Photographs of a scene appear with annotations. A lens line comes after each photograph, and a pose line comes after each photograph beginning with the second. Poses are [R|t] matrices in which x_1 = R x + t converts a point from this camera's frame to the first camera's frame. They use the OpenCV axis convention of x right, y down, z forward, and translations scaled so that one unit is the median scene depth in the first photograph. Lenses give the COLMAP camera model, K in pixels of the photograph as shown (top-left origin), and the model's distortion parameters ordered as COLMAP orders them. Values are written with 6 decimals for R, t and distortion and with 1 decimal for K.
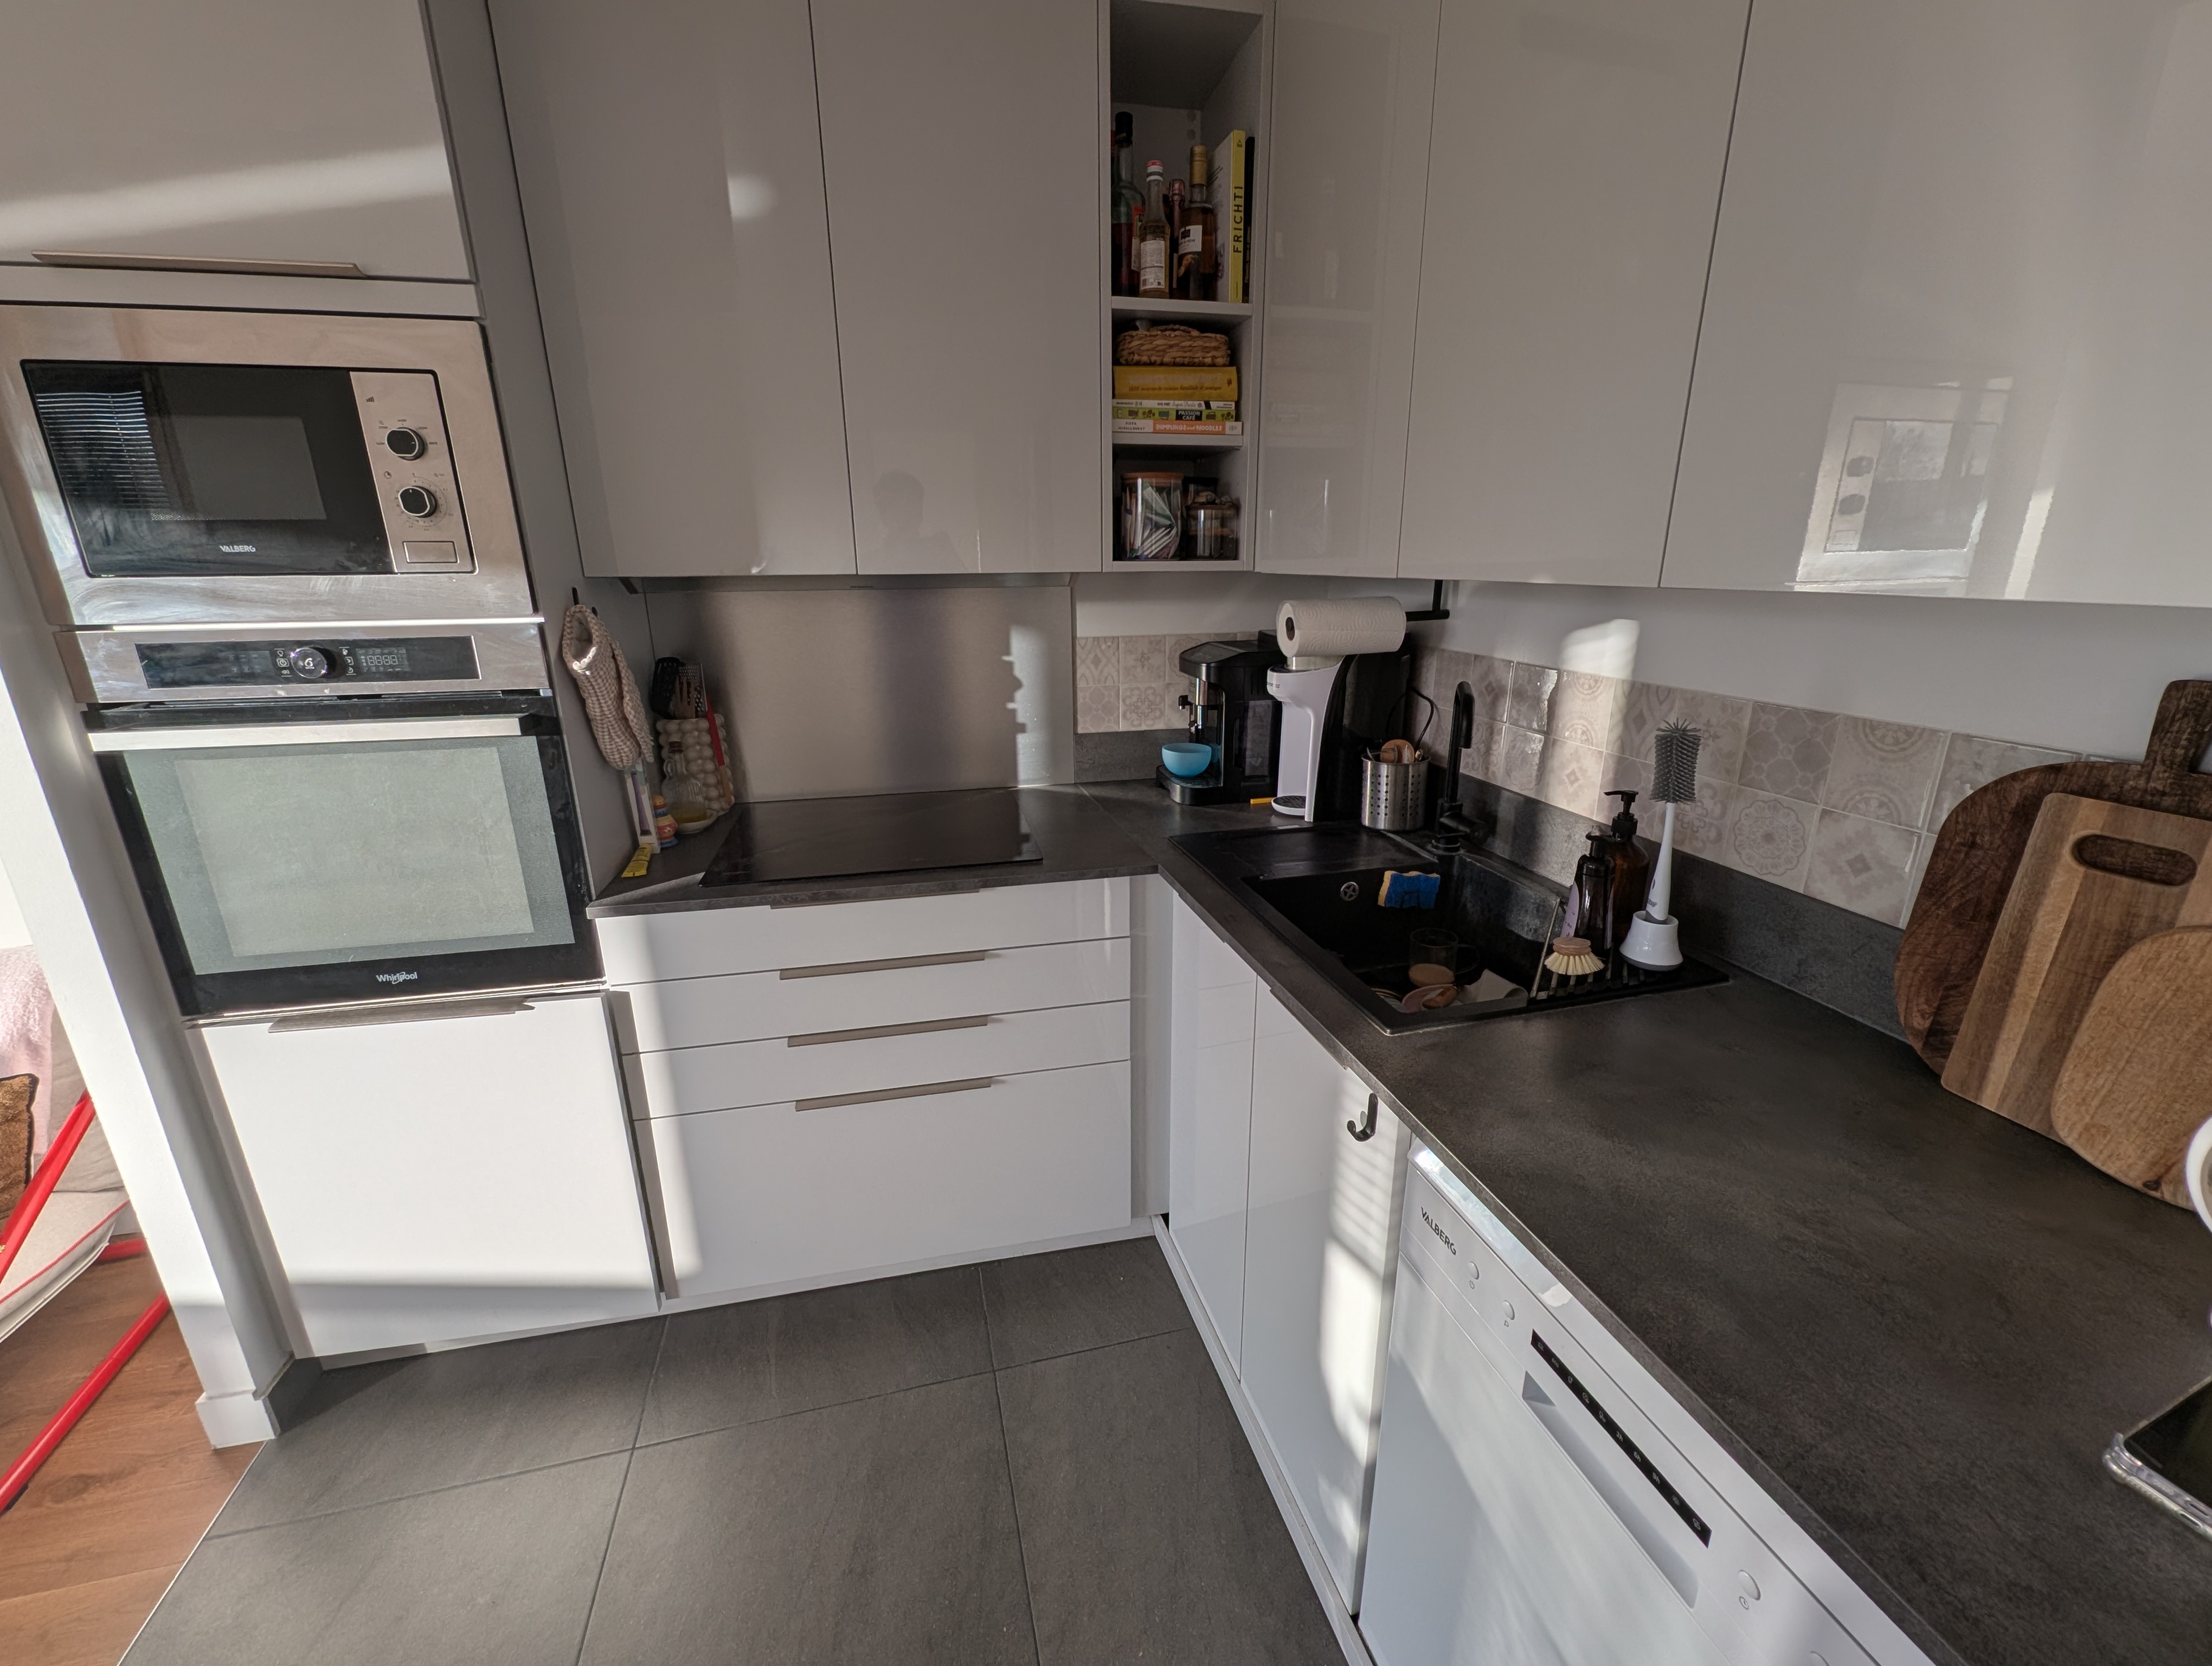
lens RADIAL K [[914.9, 0, 1103.5], [0, 914.9, 837.2], [0, 0, 1]] dist [0.002828, -0.000772]
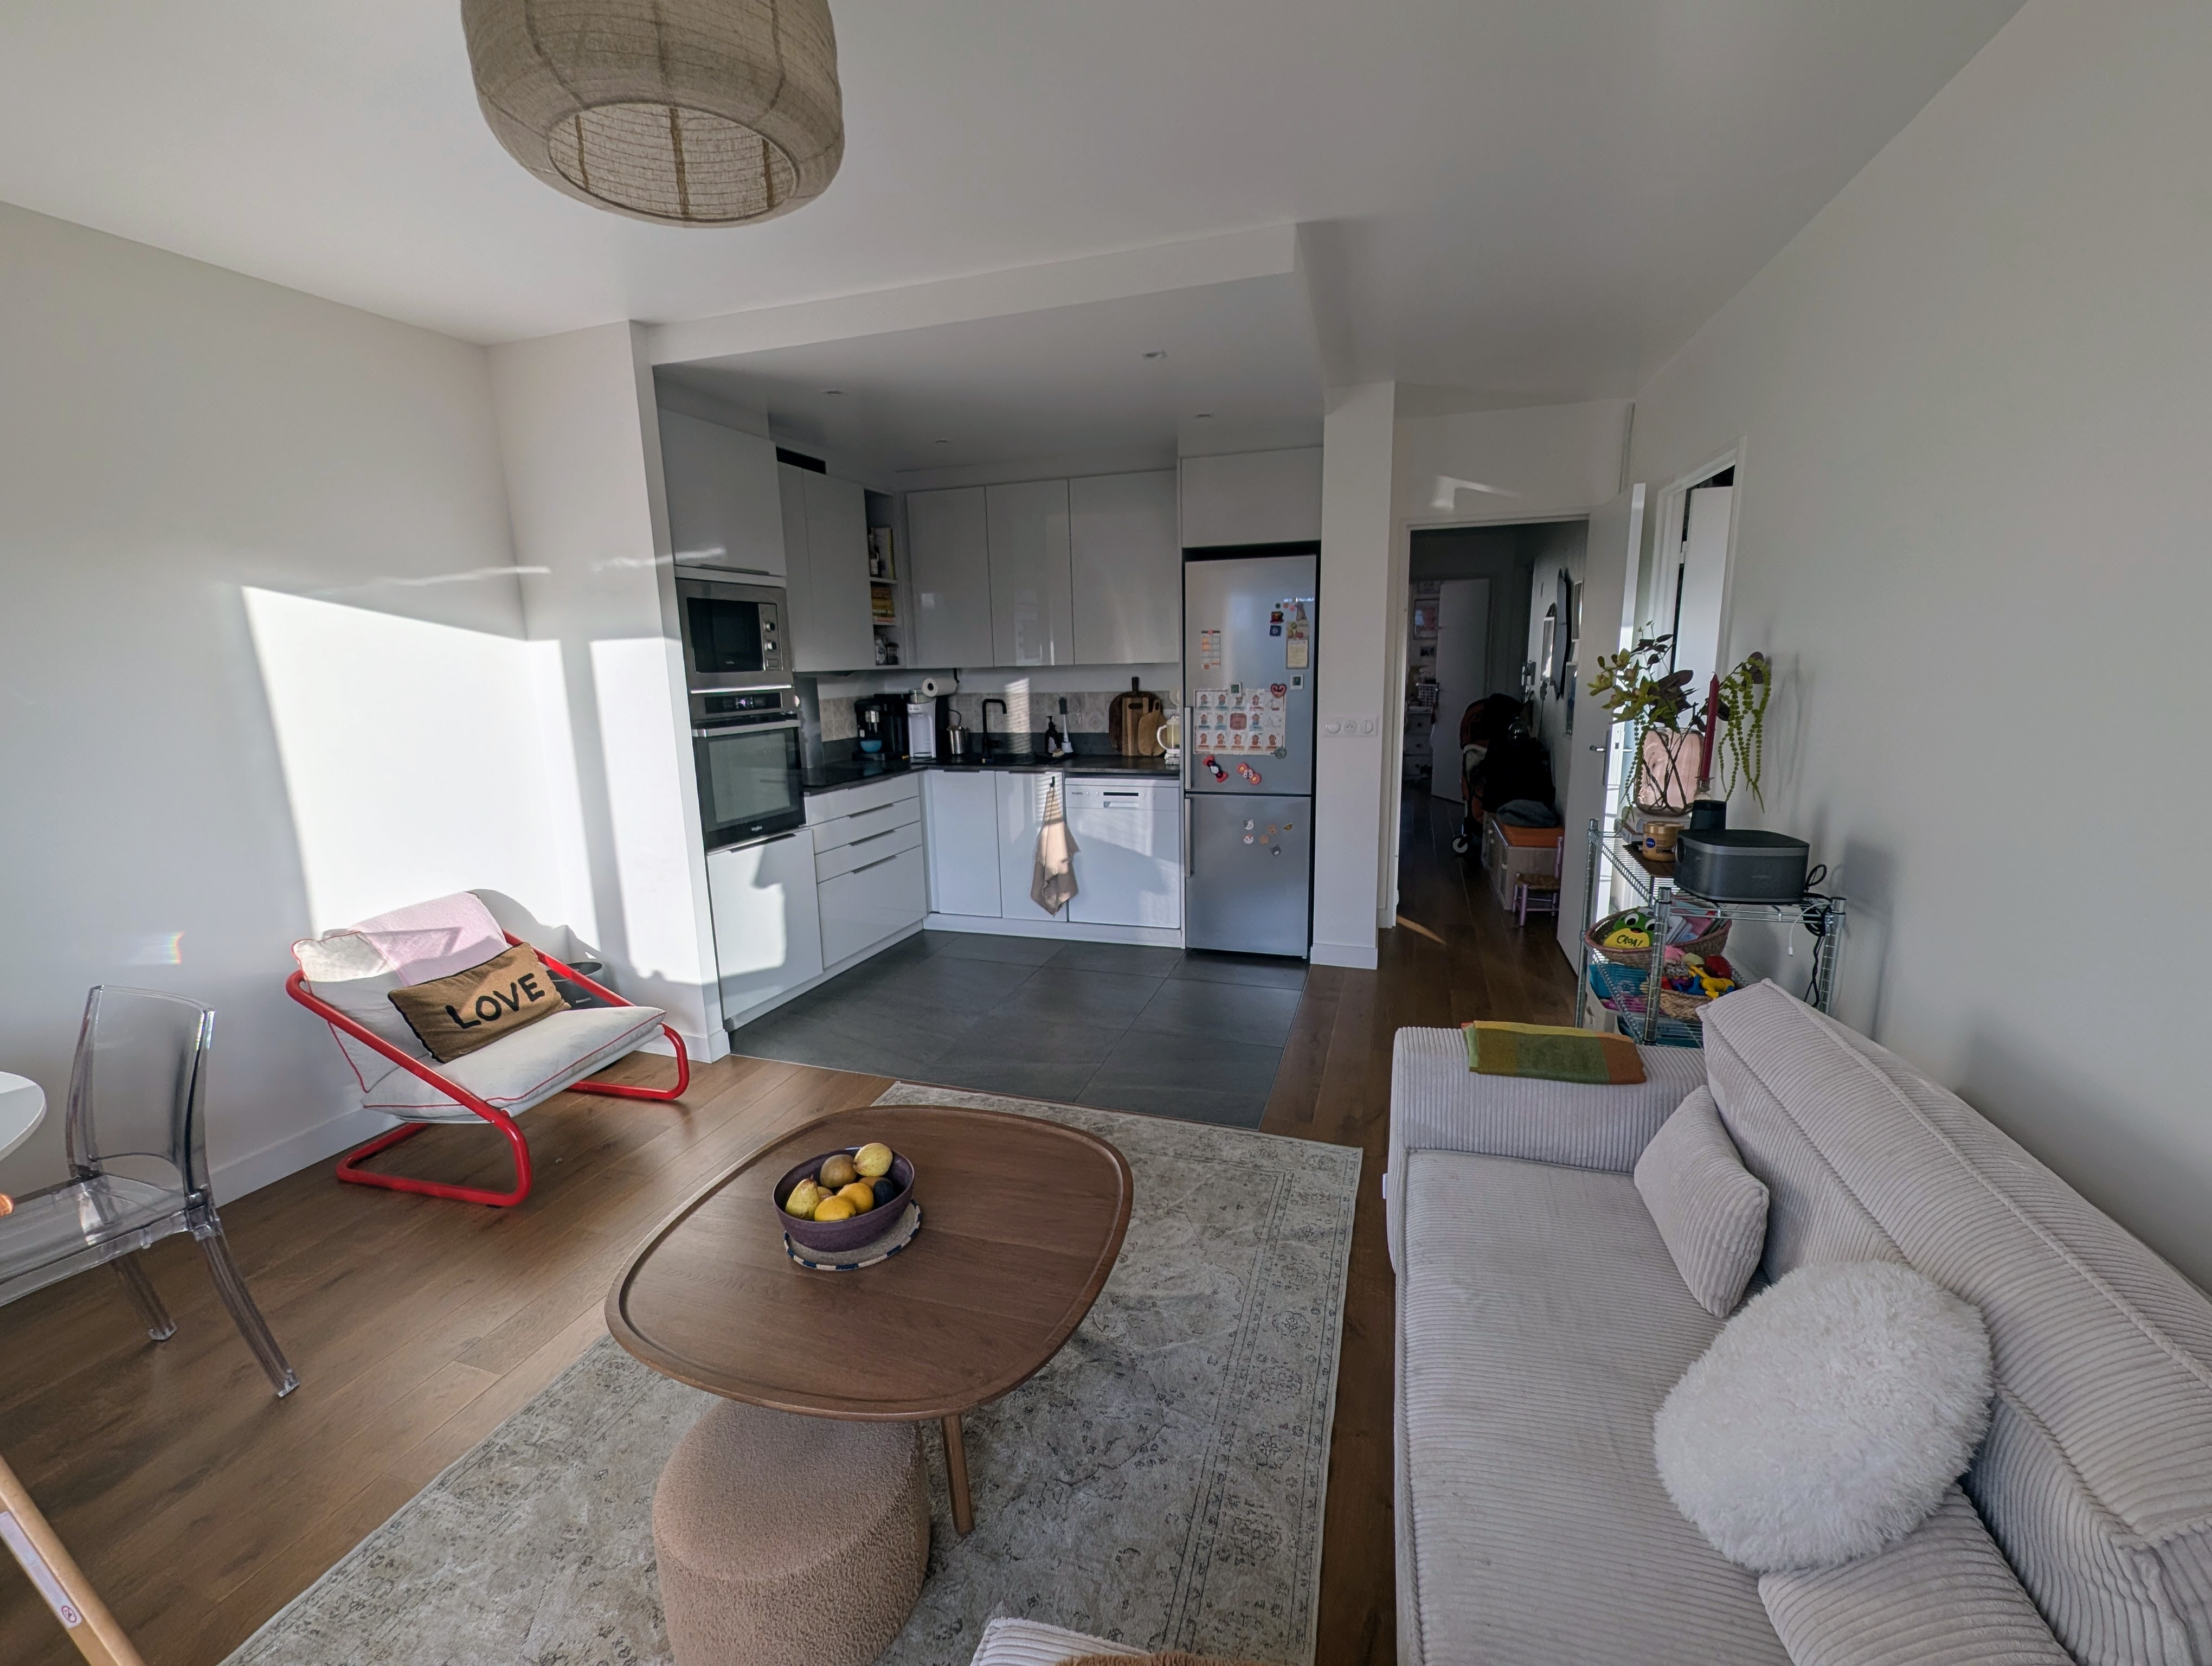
lens RADIAL K [[914.9, 0, 1115.0], [0, 914.9, 837.3], [0, 0, 1]] dist [0.002828, -0.000772]
pose [[0.536060, -0.171121, 0.826654, -2.266331], [0.271427, 0.962180, 0.023164, 0.376199], [-0.799355, 0.211959, 0.562233, -1.162875]]
